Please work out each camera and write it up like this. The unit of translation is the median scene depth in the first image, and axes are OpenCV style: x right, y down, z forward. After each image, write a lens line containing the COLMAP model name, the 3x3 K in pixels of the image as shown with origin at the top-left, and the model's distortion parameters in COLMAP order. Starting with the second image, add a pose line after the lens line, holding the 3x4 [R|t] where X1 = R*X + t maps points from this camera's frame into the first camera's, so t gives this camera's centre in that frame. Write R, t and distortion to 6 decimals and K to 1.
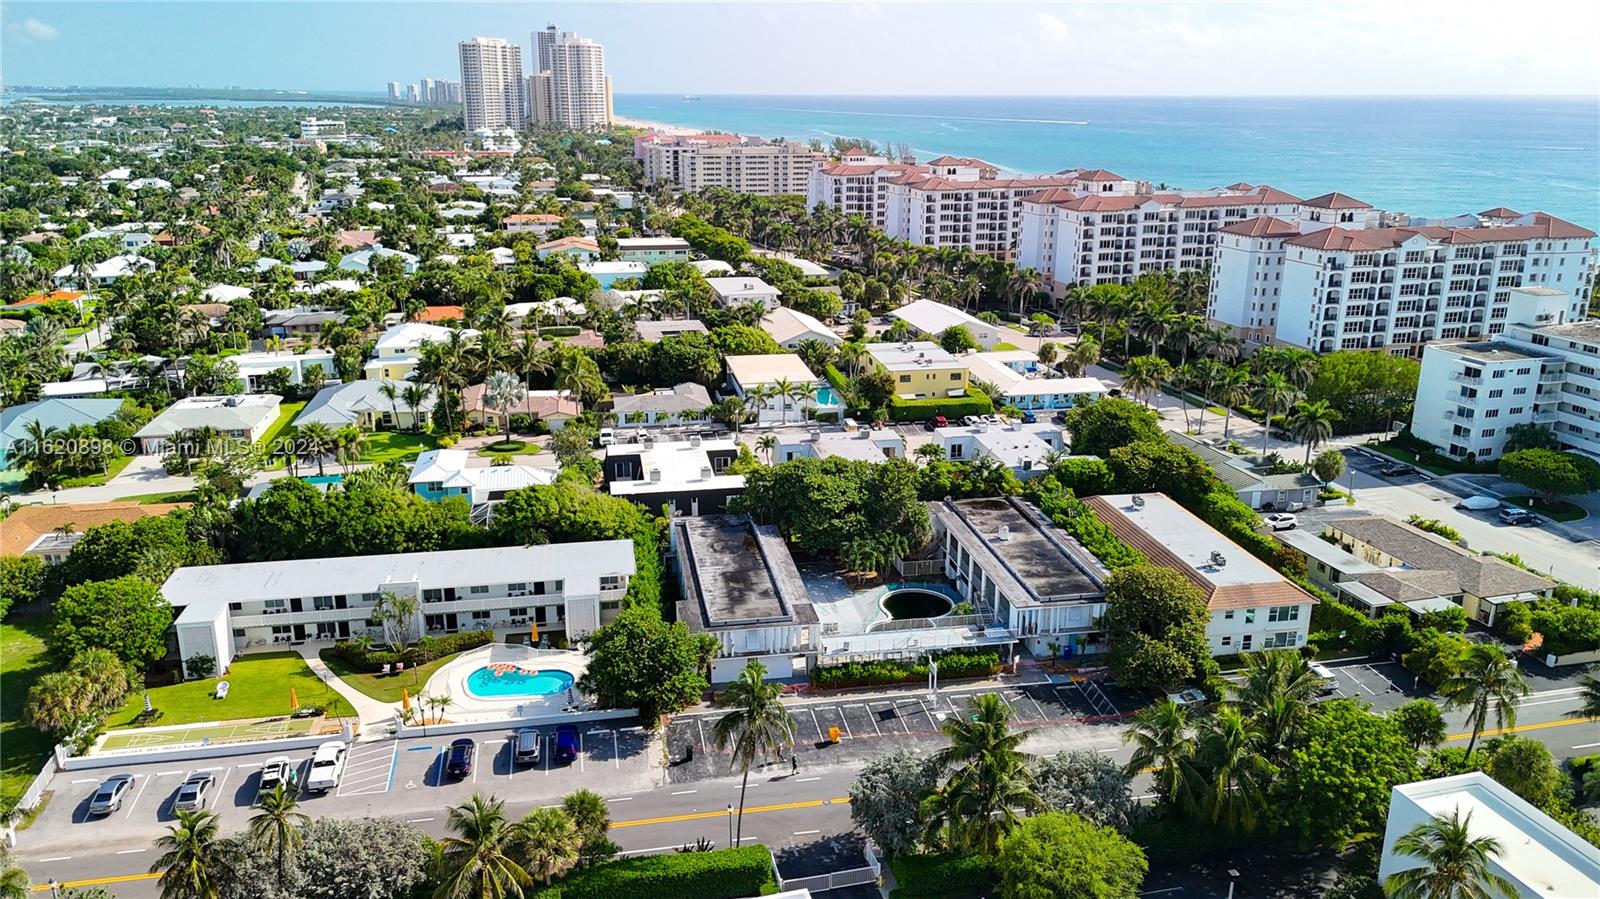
lens RADIAL K [[1162.9, 0, 806.5], [0, 1162.9, 444.0], [0, 0, 1]] dist [0.080510, -0.074021]
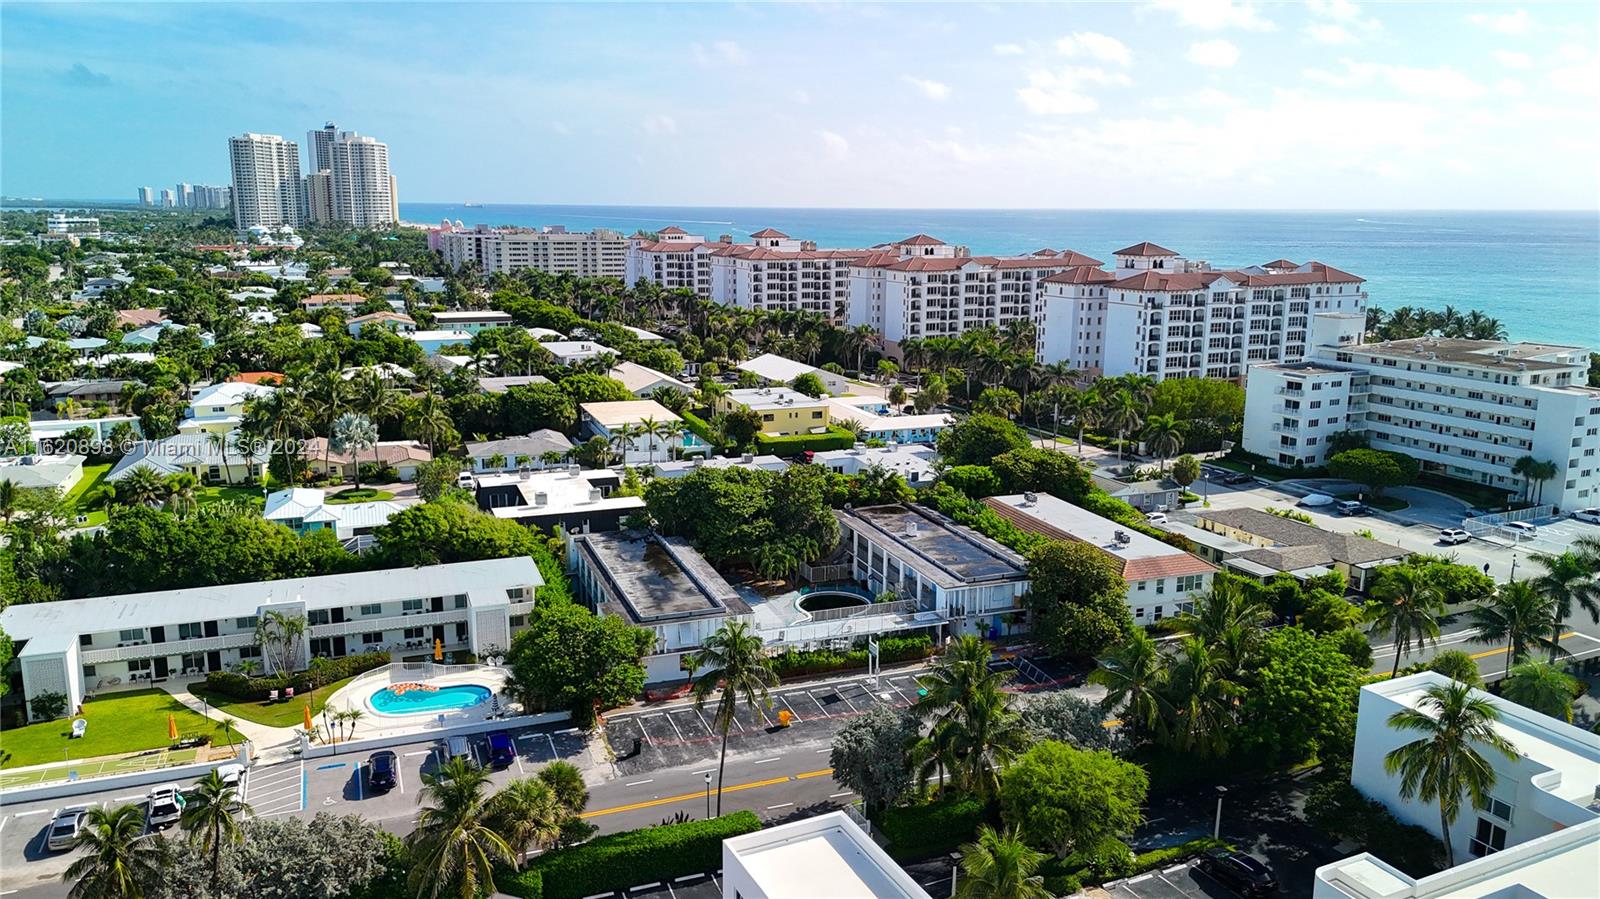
lens RADIAL K [[1162.9, 0, 800.8], [0, 1162.9, 442.0], [0, 0, 1]] dist [0.080510, -0.074021]
pose [[0.984700, -0.032679, 0.171169, -0.090800], [0.048031, 0.995108, -0.086329, 0.080069], [-0.167510, 0.093230, 0.981452, 0.024714]]
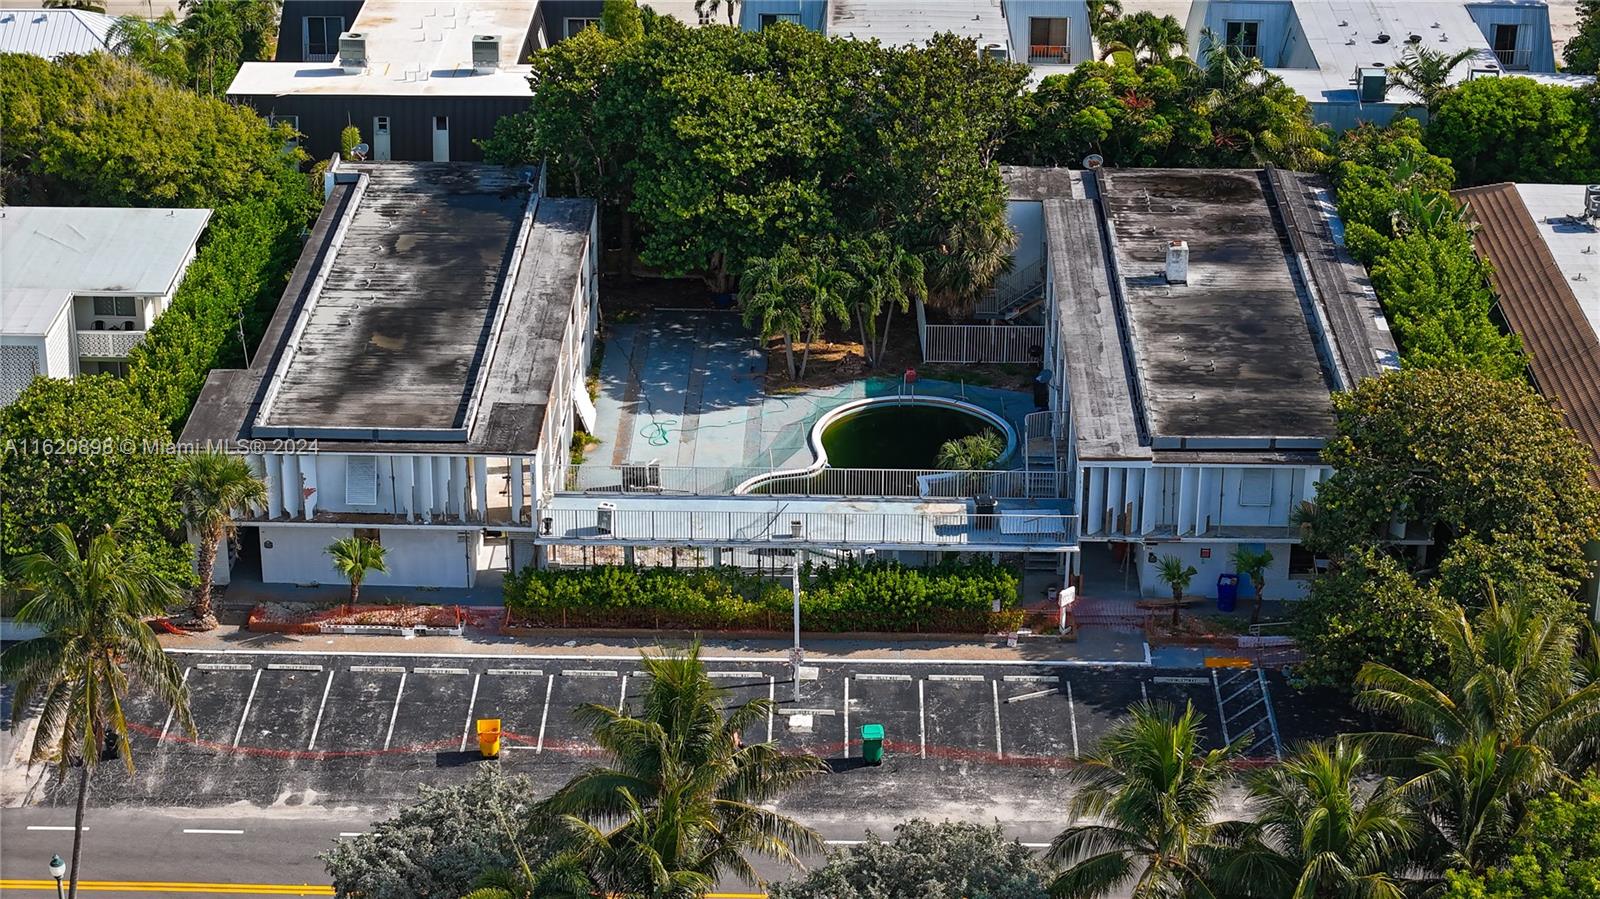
lens RADIAL K [[3167.3, 0, 805.1], [0, 3167.3, 447.6], [0, 0, 1]] dist [-0.152619, 0.000000]
pose [[0.979190, 0.084372, -0.184576, 0.233019], [-0.059061, 0.988589, 0.138575, 0.004014], [0.194161, -0.124790, 0.973000, 0.017851]]
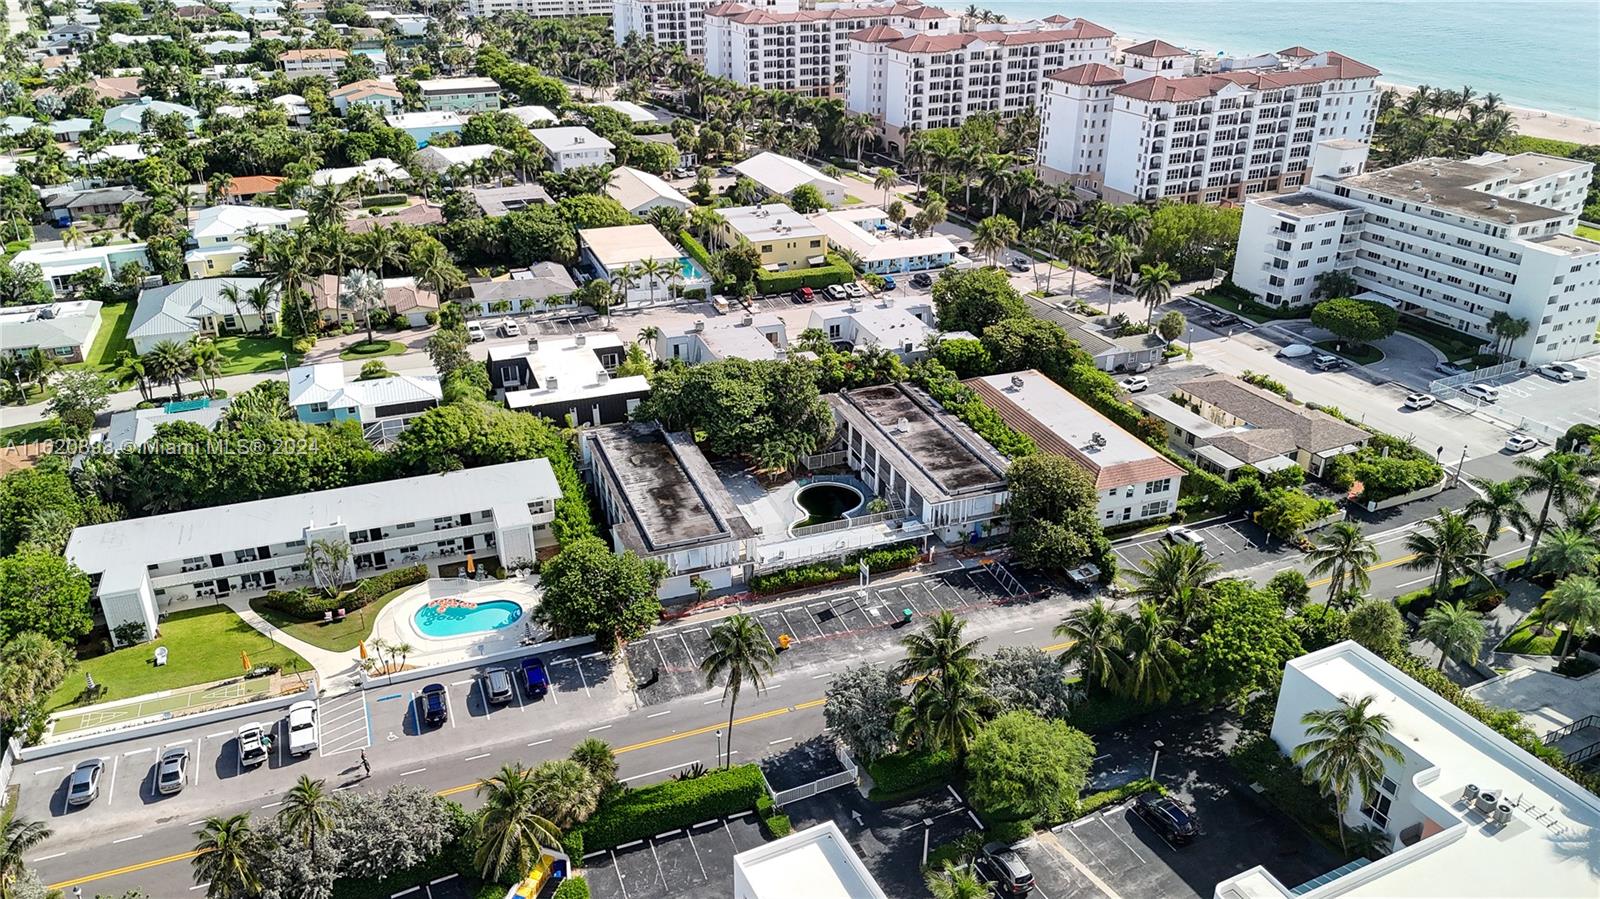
lens RADIAL K [[1162.9, 0, 800.9], [0, 1162.9, 439.2], [0, 0, 1]] dist [0.080510, -0.074021]
pose [[0.984481, -0.076028, 0.158166, -0.089204], [0.050208, 0.985633, 0.161265, -0.084002], [-0.168154, -0.150821, 0.974155, -0.022628]]
